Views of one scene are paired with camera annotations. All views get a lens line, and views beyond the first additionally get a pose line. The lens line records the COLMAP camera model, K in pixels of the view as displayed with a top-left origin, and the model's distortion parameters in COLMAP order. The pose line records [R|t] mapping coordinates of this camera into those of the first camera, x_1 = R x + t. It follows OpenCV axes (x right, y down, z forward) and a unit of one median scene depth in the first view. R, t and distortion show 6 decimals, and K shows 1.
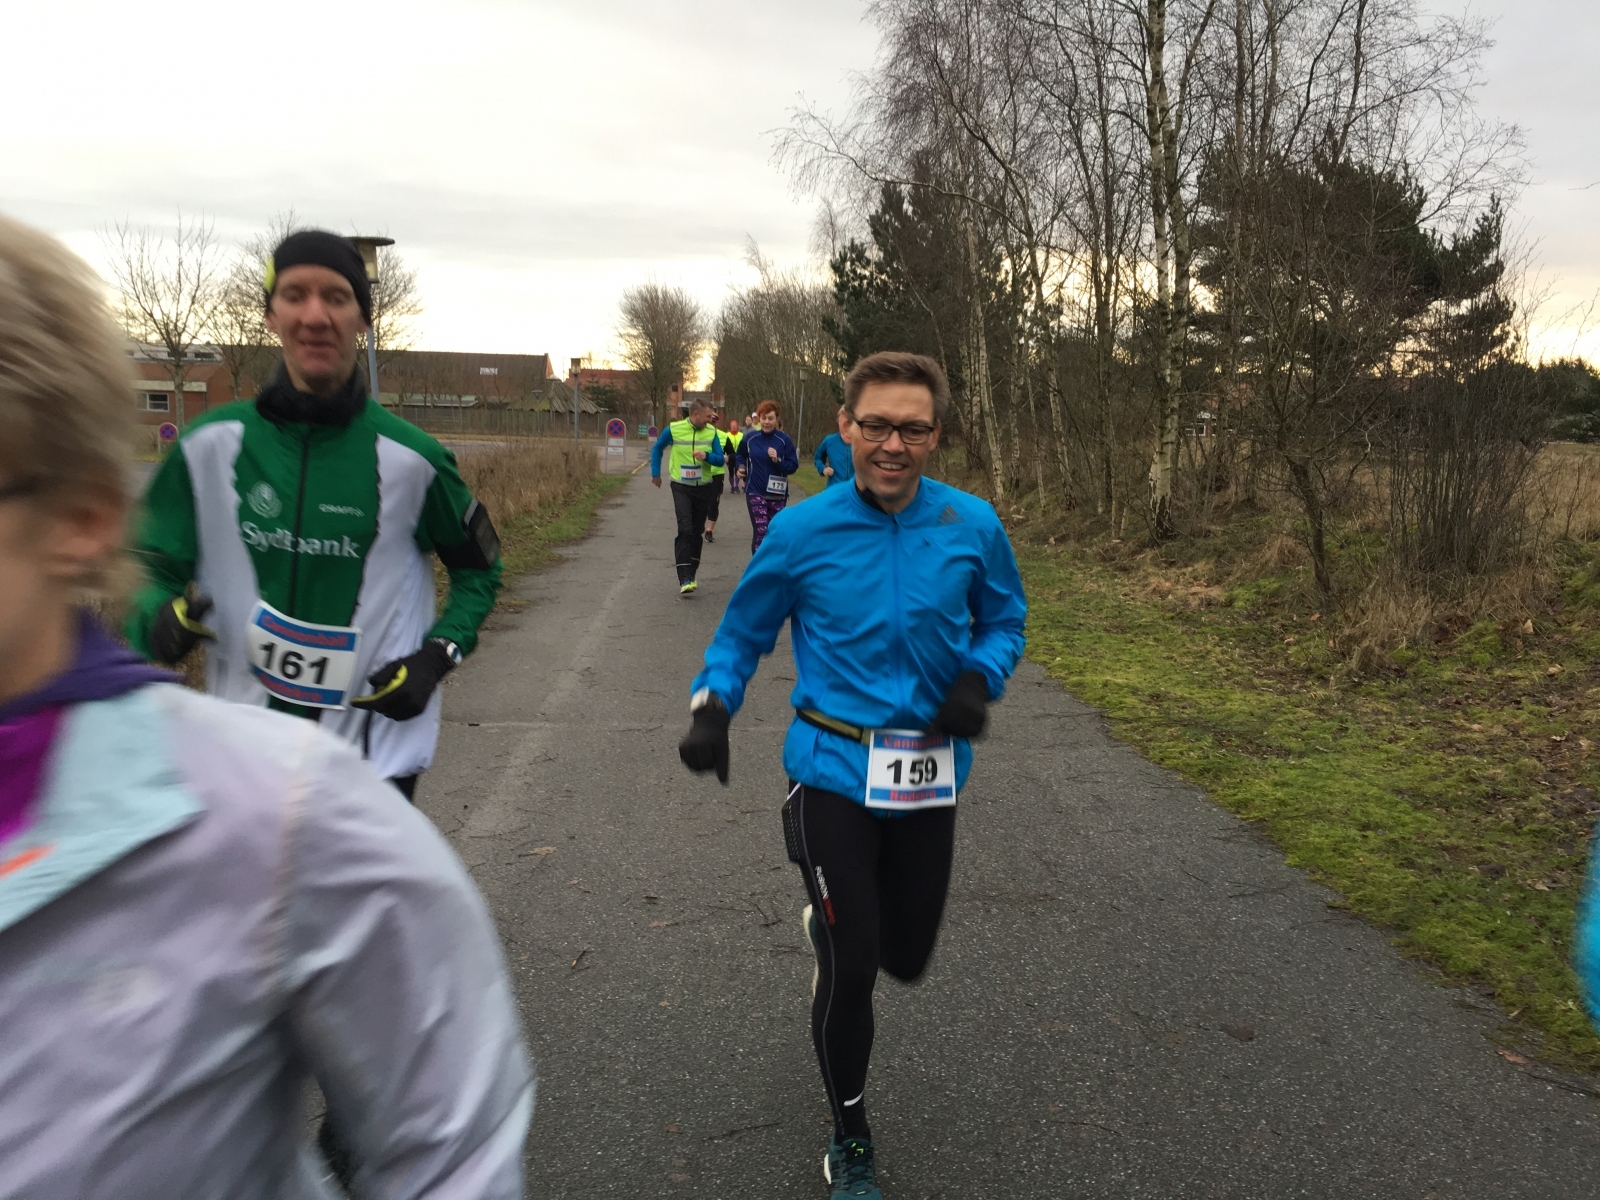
lens RADIAL K [[1359.2, 0, 795.7], [0, 1359.2, 599.2], [0, 0, 1]] dist [0.081835, -0.109144]
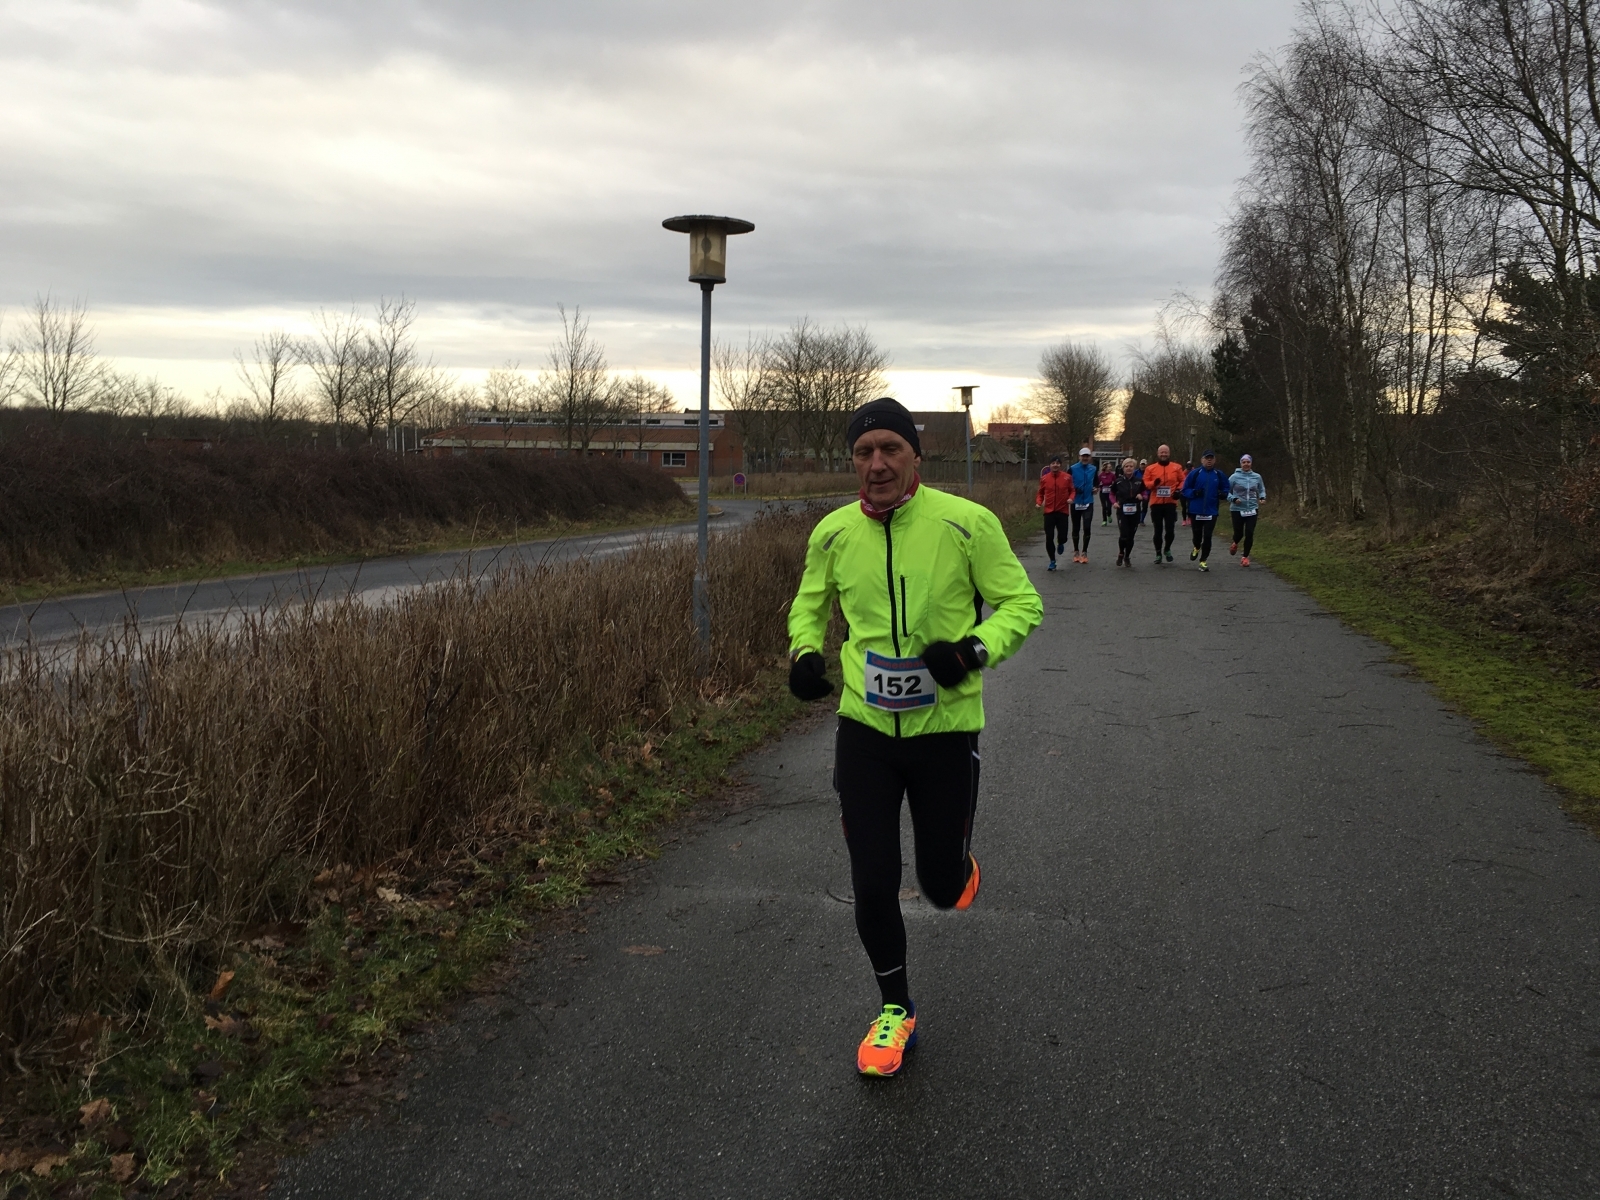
lens RADIAL K [[1359.2, 0, 794.9], [0, 1359.2, 594.3], [0, 0, 1]] dist [0.081835, -0.109144]
pose [[0.957073, 0.017598, -0.289312, 0.060345], [-0.029219, 0.998928, -0.035900, 0.138820], [0.288370, 0.042813, 0.956562, -0.985890]]
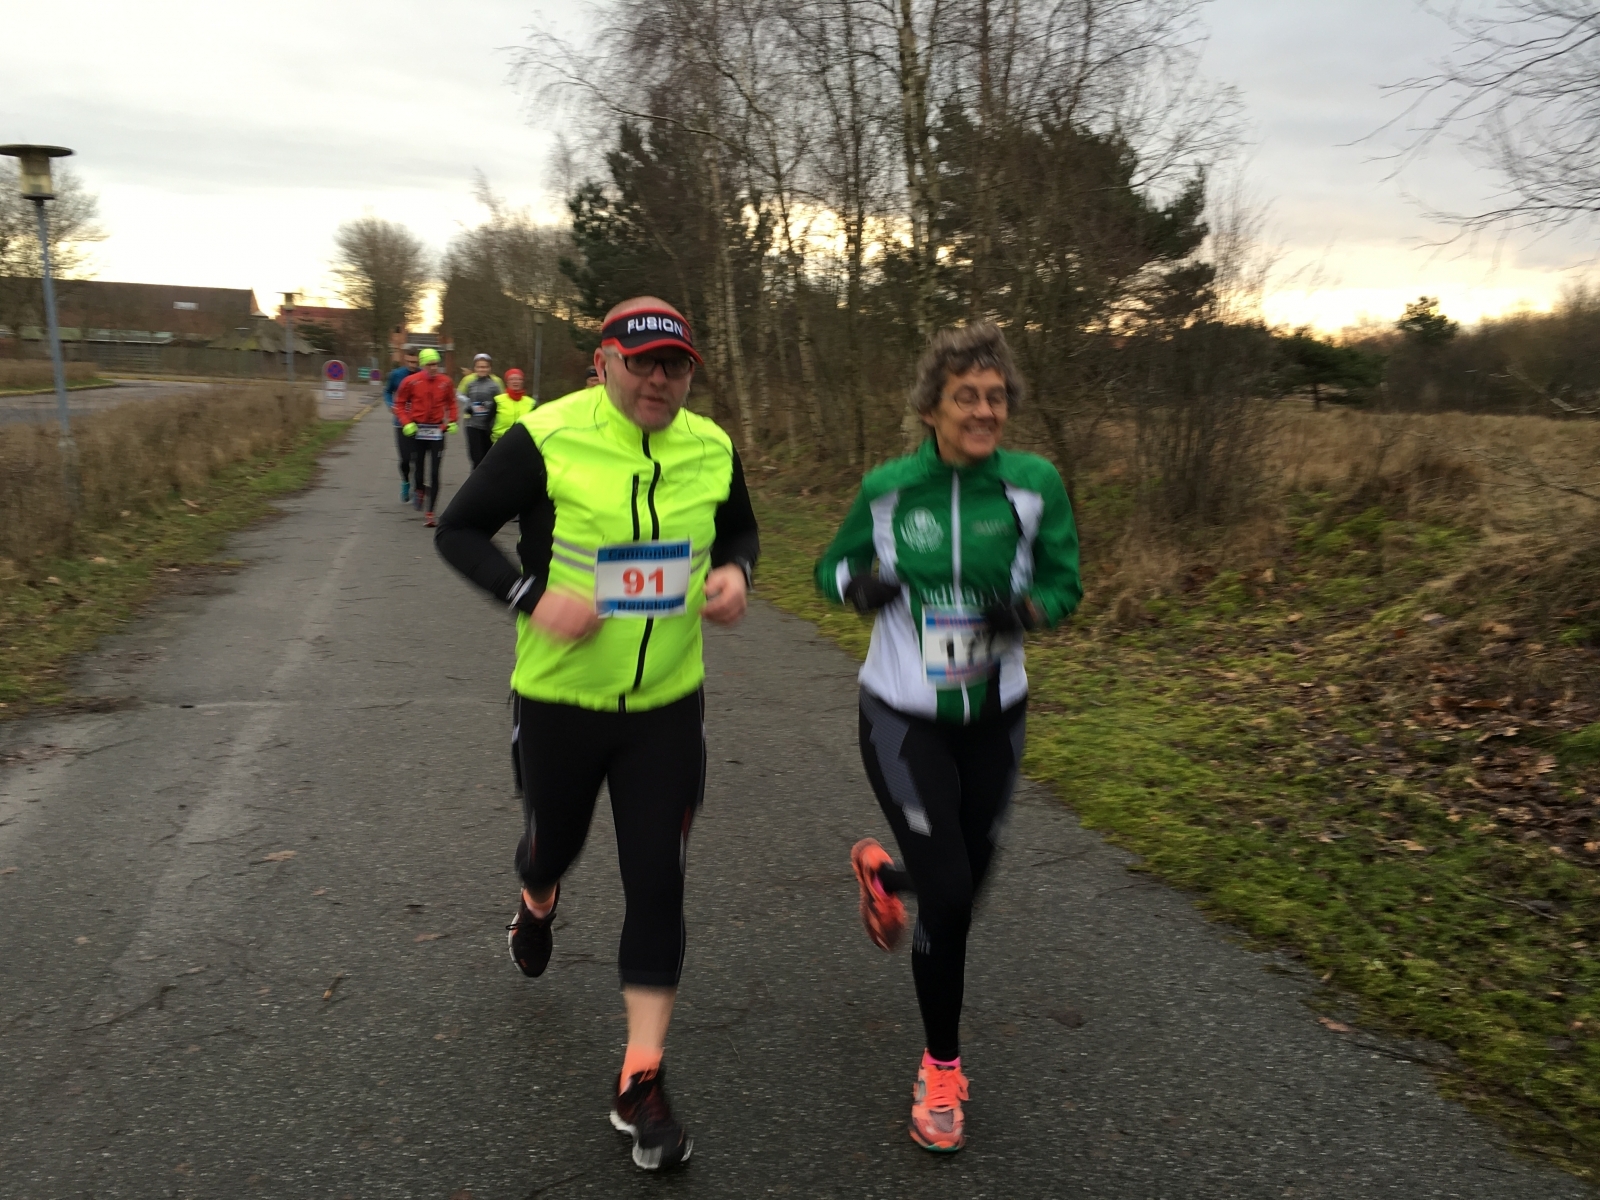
lens RADIAL K [[1359.2, 0, 801.8], [0, 1359.2, 607.2], [0, 0, 1]] dist [0.081835, -0.109144]
pose [[0.981001, -0.018693, 0.193099, -0.008068], [0.010437, 0.998991, 0.043682, -0.002769], [-0.193721, -0.040837, 0.980206, 0.026821]]
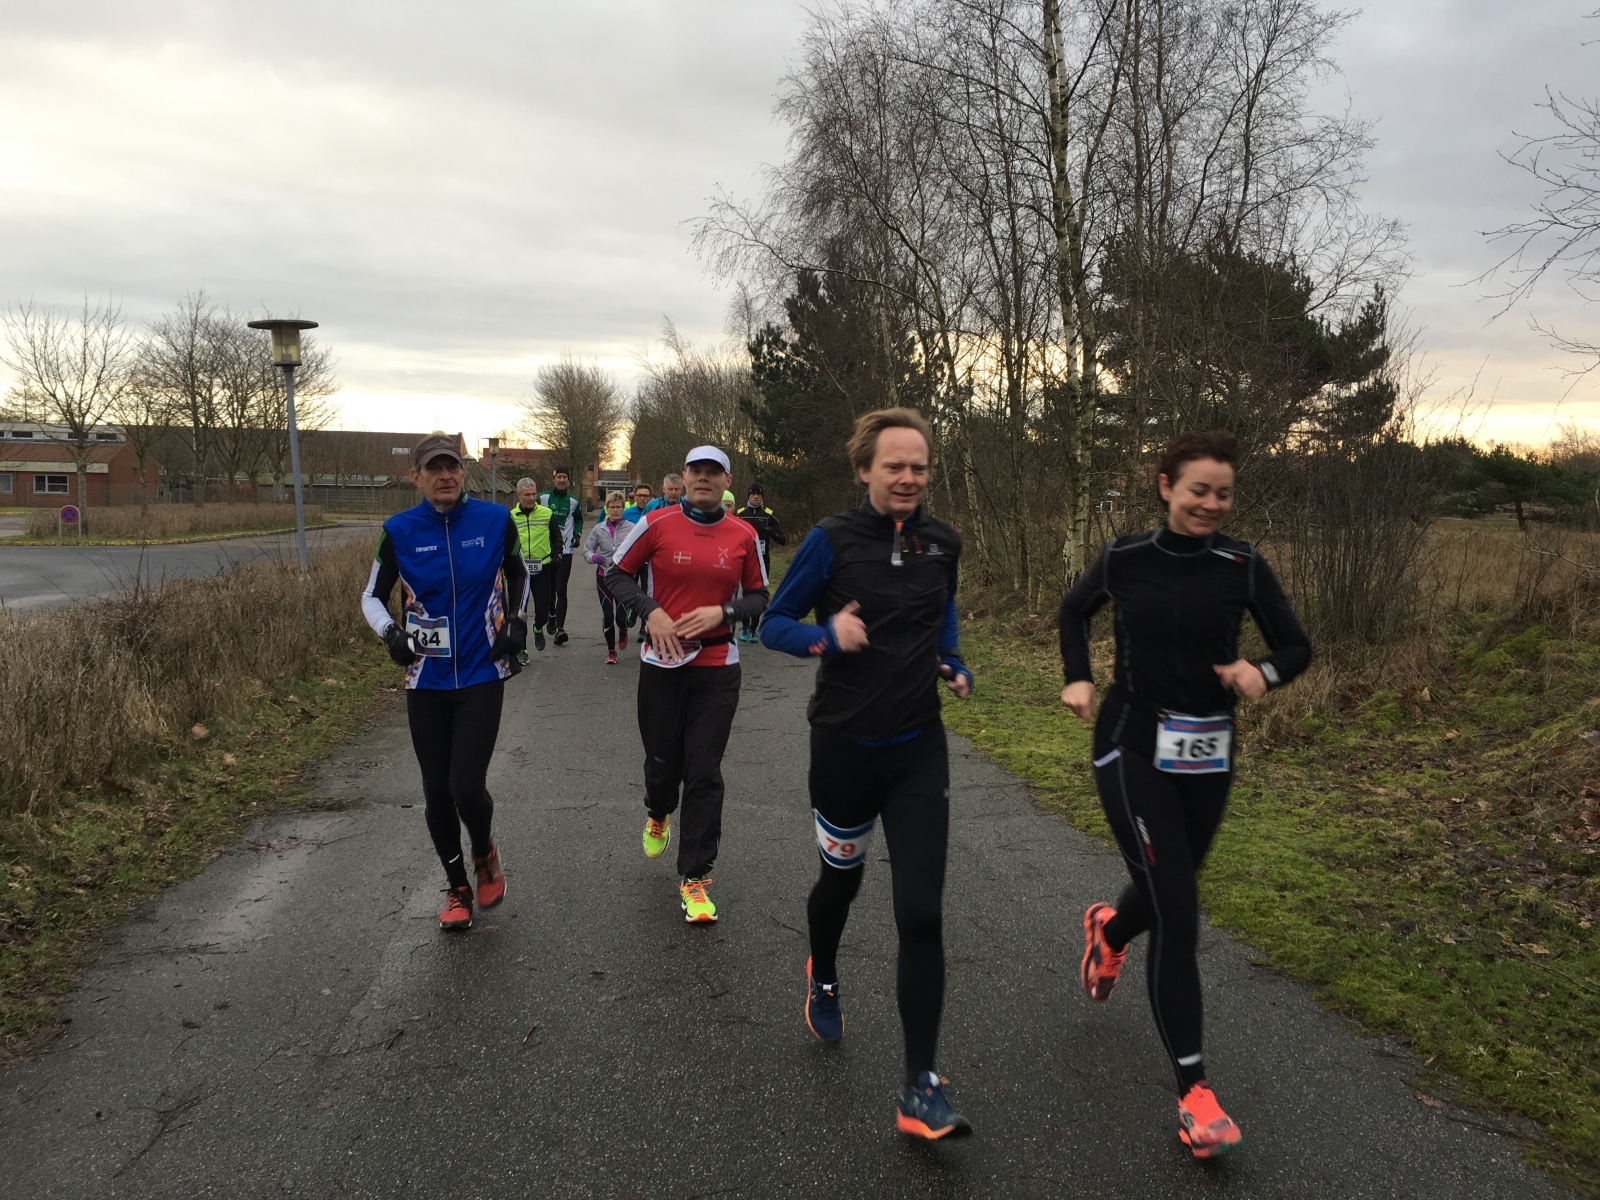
lens RADIAL K [[1359.2, 0, 797.2], [0, 1359.2, 599.9], [0, 0, 1]] dist [0.081835, -0.109144]
pose [[0.998010, -0.008994, 0.062416, -0.005595], [0.012488, 0.998362, -0.055825, 0.000446], [-0.061812, 0.056493, 0.996488, -0.009383]]
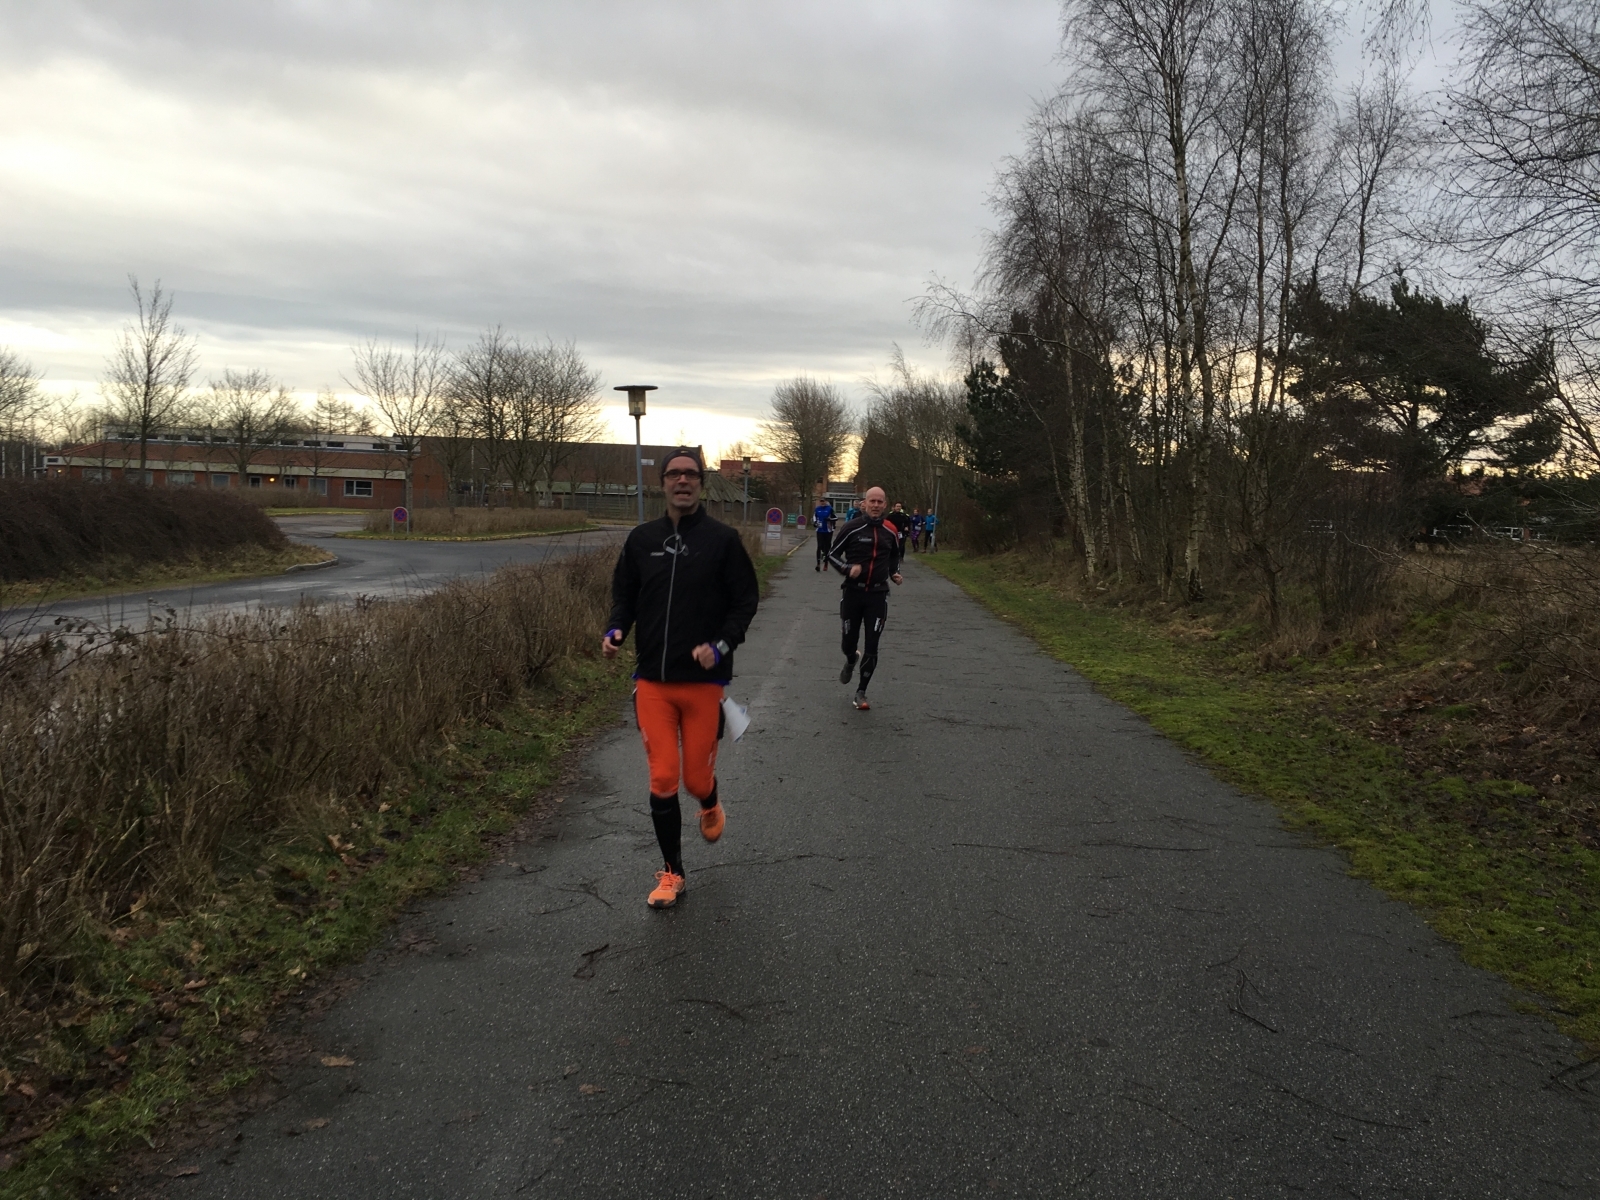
lens RADIAL K [[1359.2, 0, 798.0], [0, 1359.2, 586.3], [0, 0, 1]] dist [0.081835, -0.109144]
pose [[0.994773, 0.020249, -0.100084, 0.010131], [-0.027696, 0.996904, -0.073592, 0.046672], [0.098284, 0.075979, 0.992254, -0.349068]]
